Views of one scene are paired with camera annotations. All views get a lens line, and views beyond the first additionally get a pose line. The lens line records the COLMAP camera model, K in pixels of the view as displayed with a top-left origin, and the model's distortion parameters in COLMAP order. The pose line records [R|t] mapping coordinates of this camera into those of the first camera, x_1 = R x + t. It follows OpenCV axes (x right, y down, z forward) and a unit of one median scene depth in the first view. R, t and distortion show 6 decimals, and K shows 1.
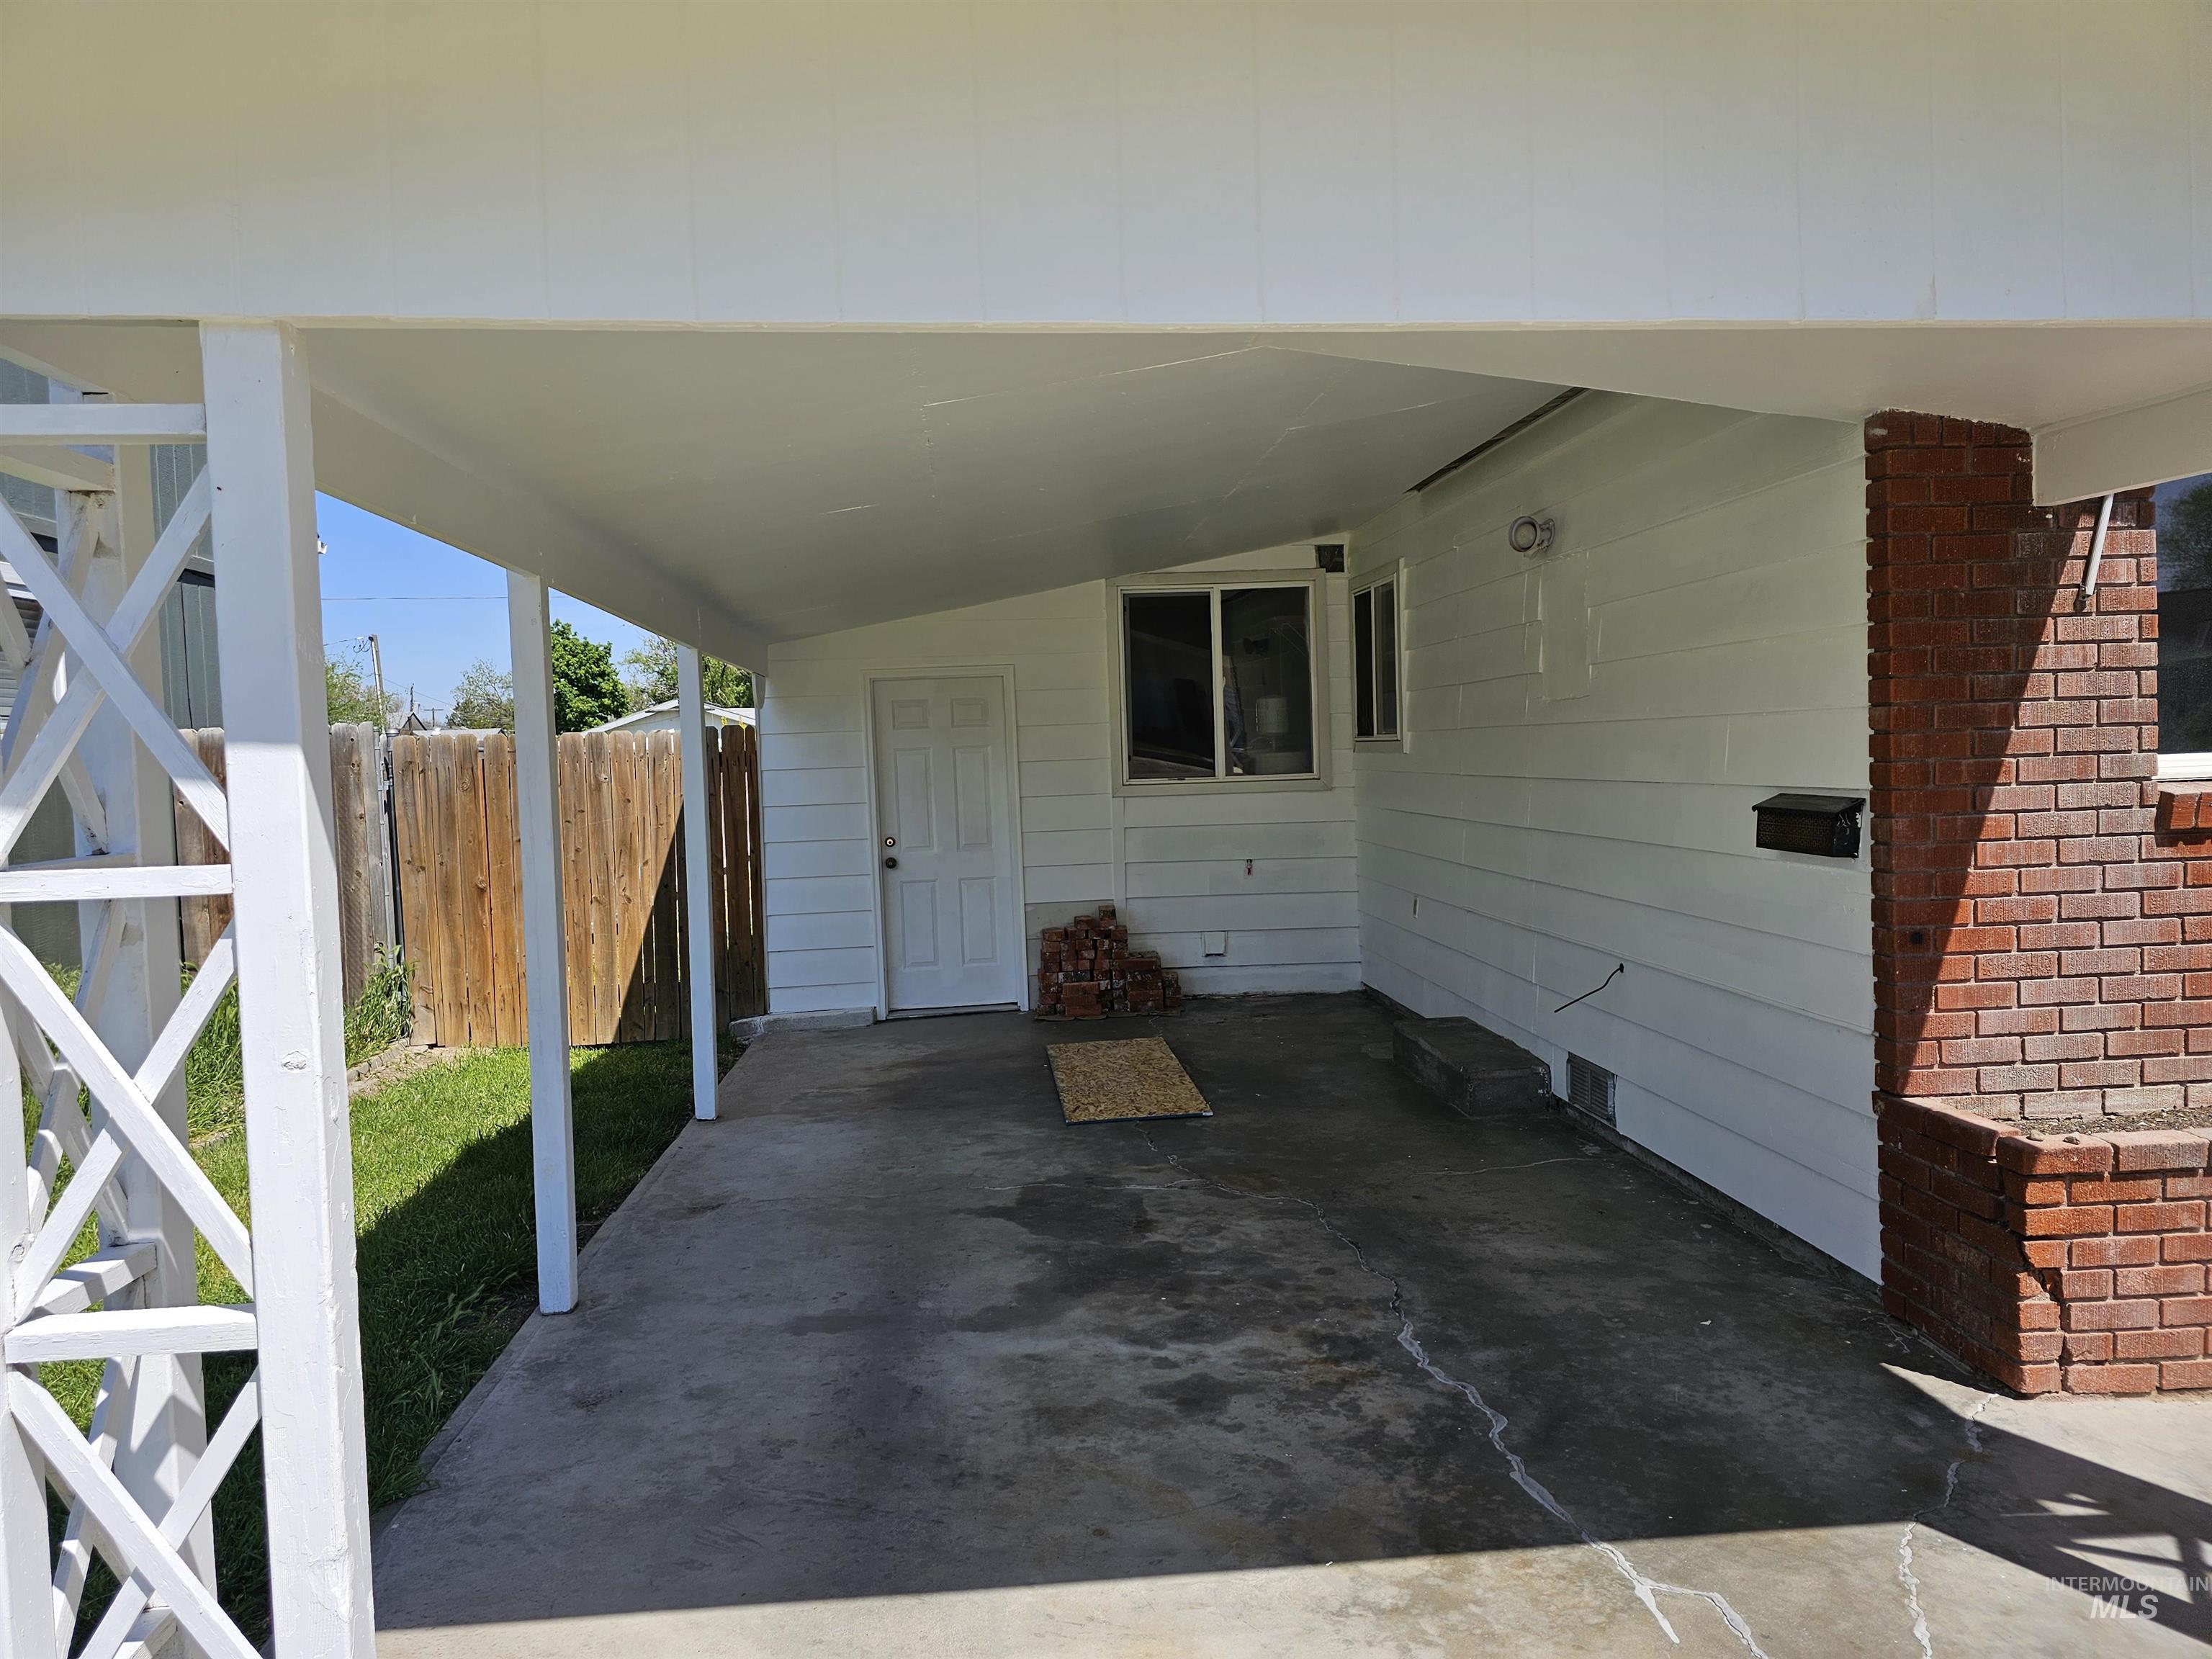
lens RADIAL K [[1464.9, 0, 1104.8], [0, 1464.9, 792.6], [0, 0, 1]] dist [0.082081, -0.061240]
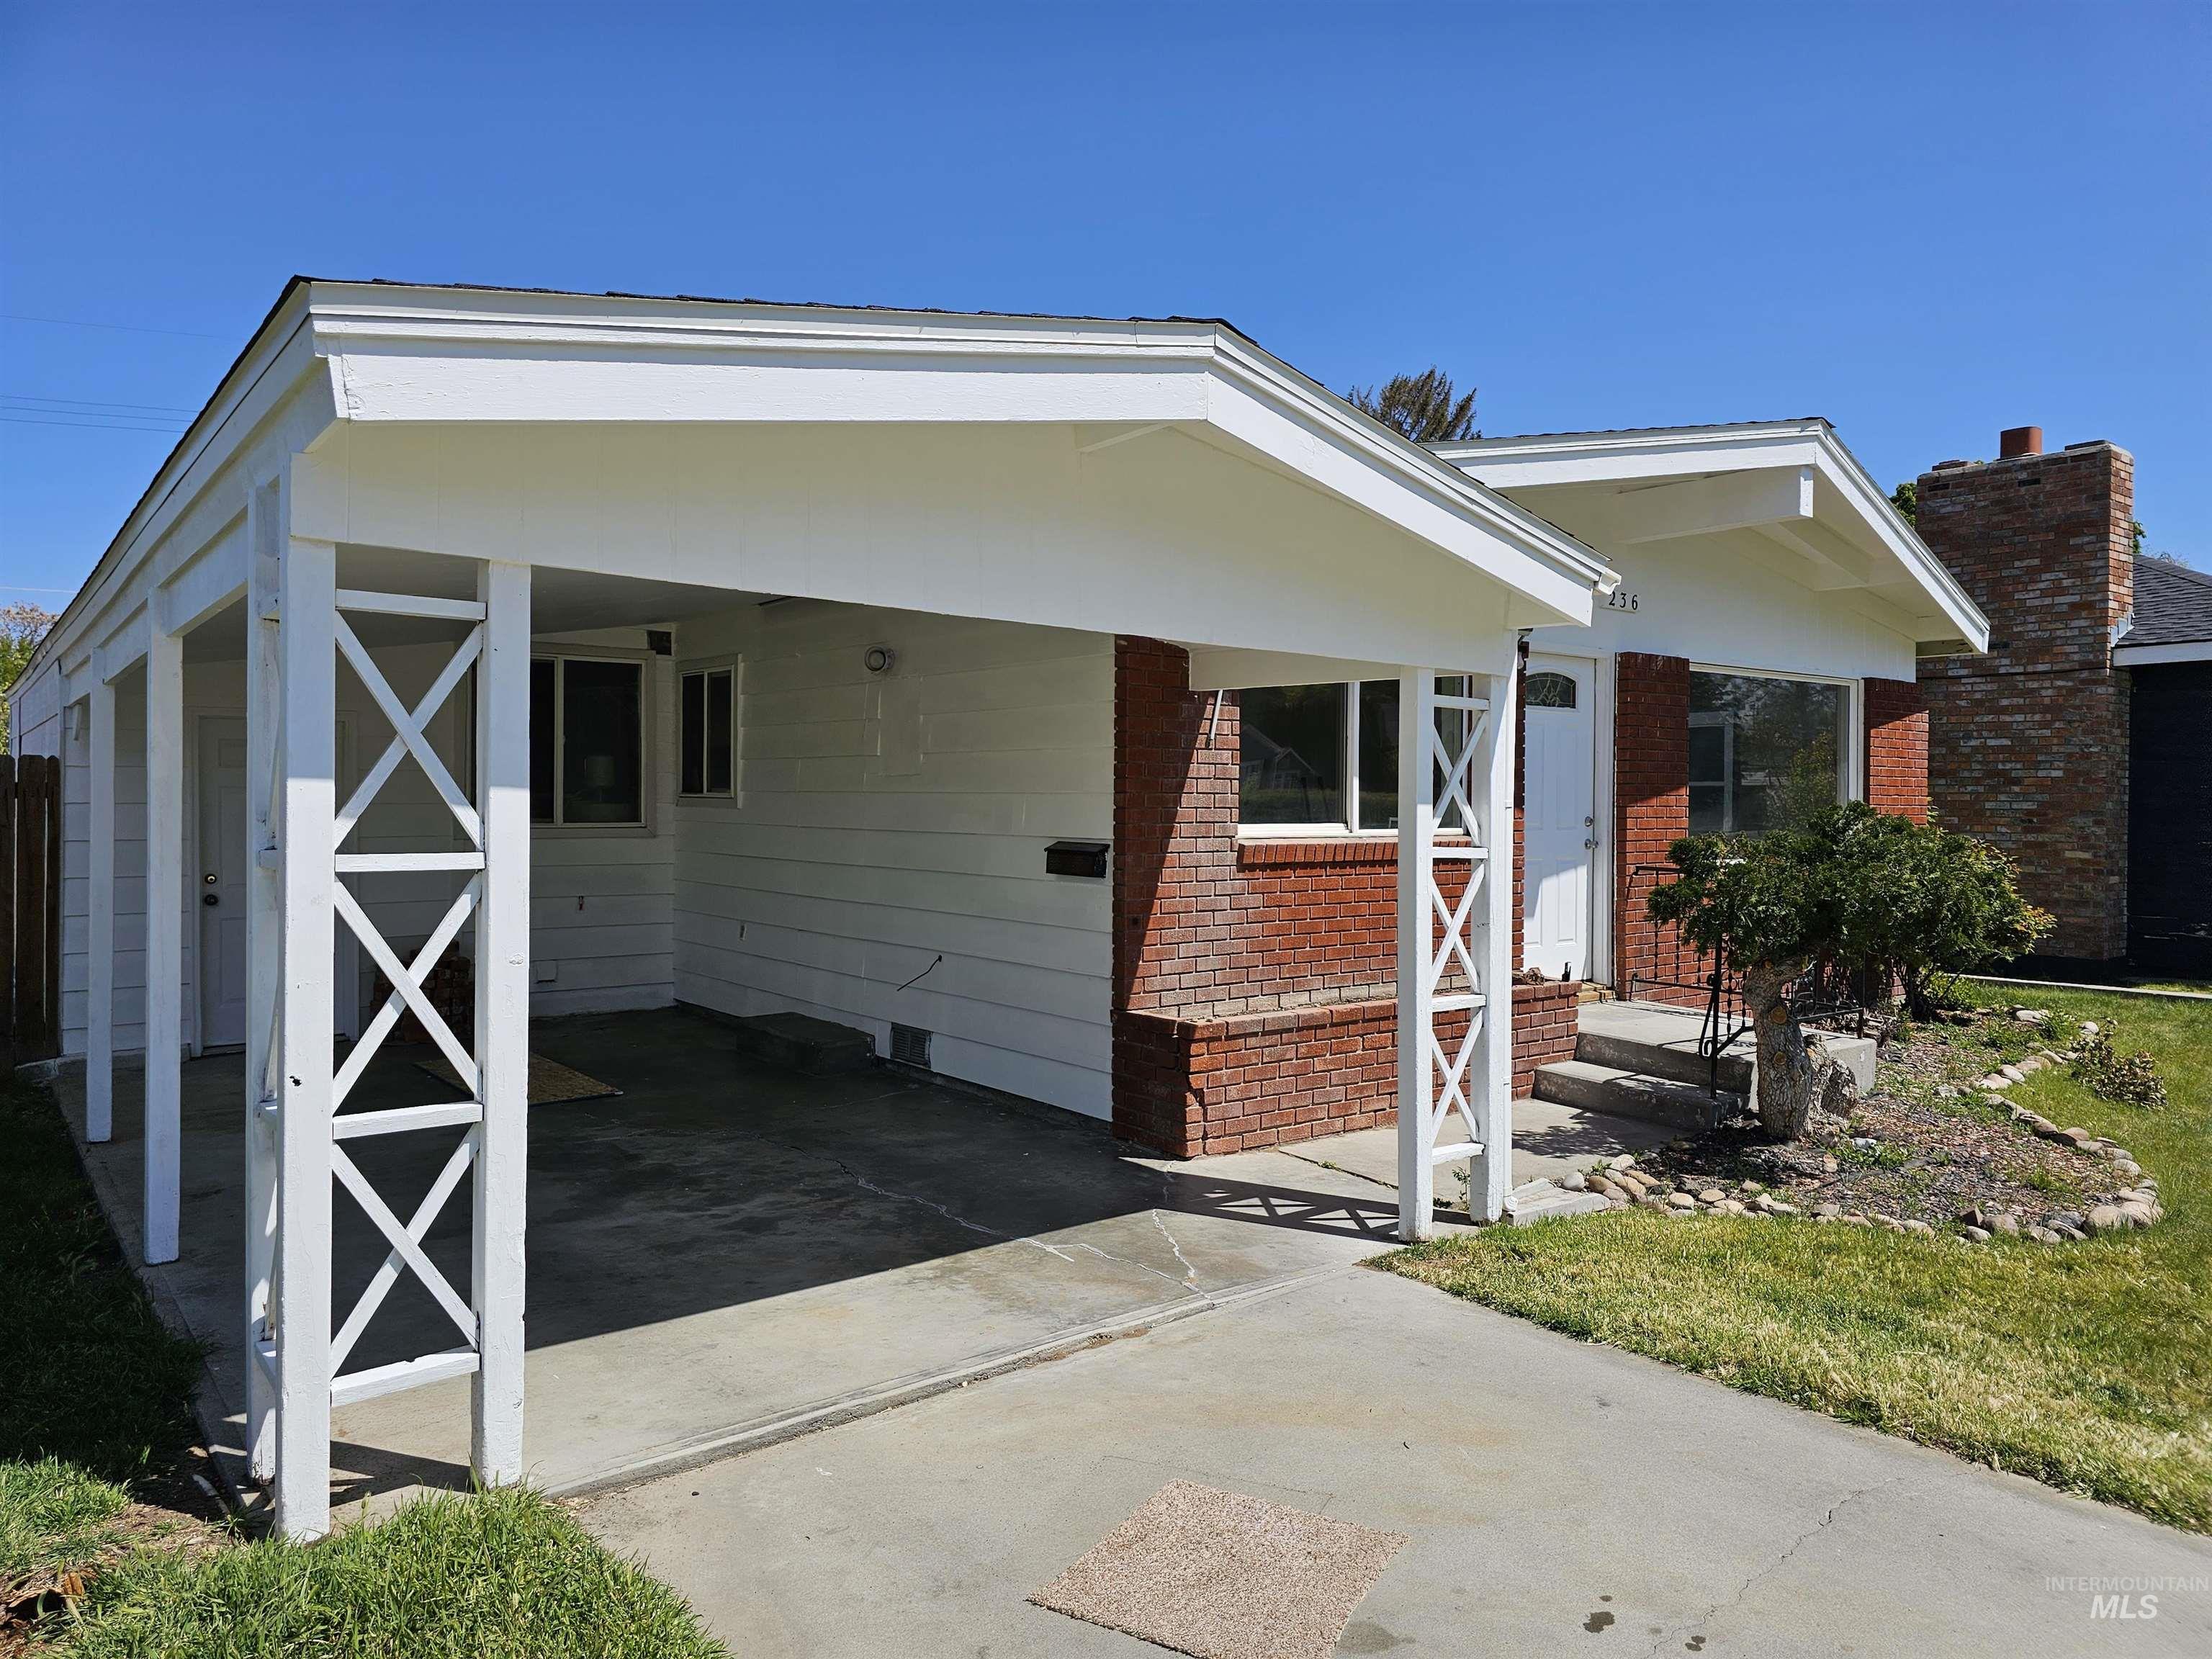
lens RADIAL K [[1470.7, 0, 1074.9], [0, 1470.7, 787.4], [0, 0, 1]] dist [0.245487, -0.271946]
pose [[0.845431, 0.042222, 0.532413, -0.477905], [-0.019982, 0.998673, -0.047468, 0.021047], [-0.533710, 0.029492, 0.845153, -0.478993]]
